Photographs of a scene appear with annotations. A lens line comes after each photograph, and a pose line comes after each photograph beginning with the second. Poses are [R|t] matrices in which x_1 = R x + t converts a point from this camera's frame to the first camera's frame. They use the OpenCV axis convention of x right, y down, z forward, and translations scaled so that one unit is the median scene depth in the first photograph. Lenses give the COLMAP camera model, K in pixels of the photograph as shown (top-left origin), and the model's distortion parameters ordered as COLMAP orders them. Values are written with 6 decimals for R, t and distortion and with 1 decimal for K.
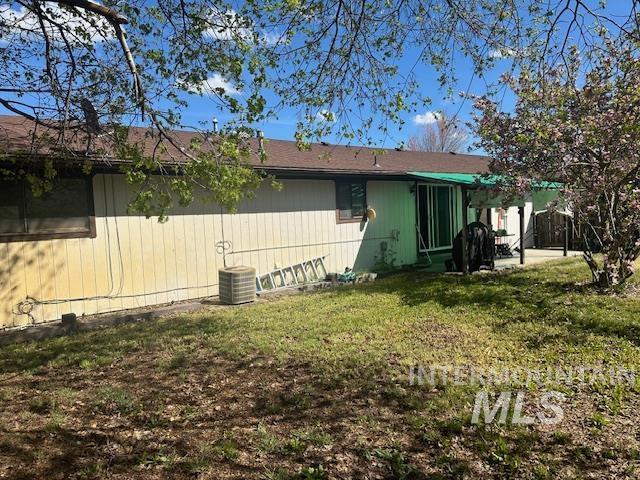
lens RADIAL K [[449.9, 0, 319.1], [0, 449.9, 243.7], [0, 0, 1]] dist [0.084216, -0.104704]
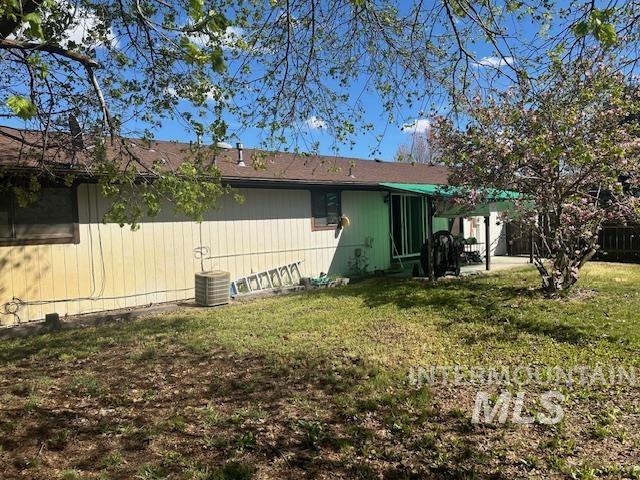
lens RADIAL K [[450.8, 0, 319.2], [0, 450.8, 241.3], [0, 0, 1]] dist [0.081331, -0.094323]
pose [[0.999884, 0.006884, 0.013588, 0.064334], [-0.006629, 0.999802, -0.018774, -0.001115], [-0.013714, 0.018682, 0.999731, -0.089674]]
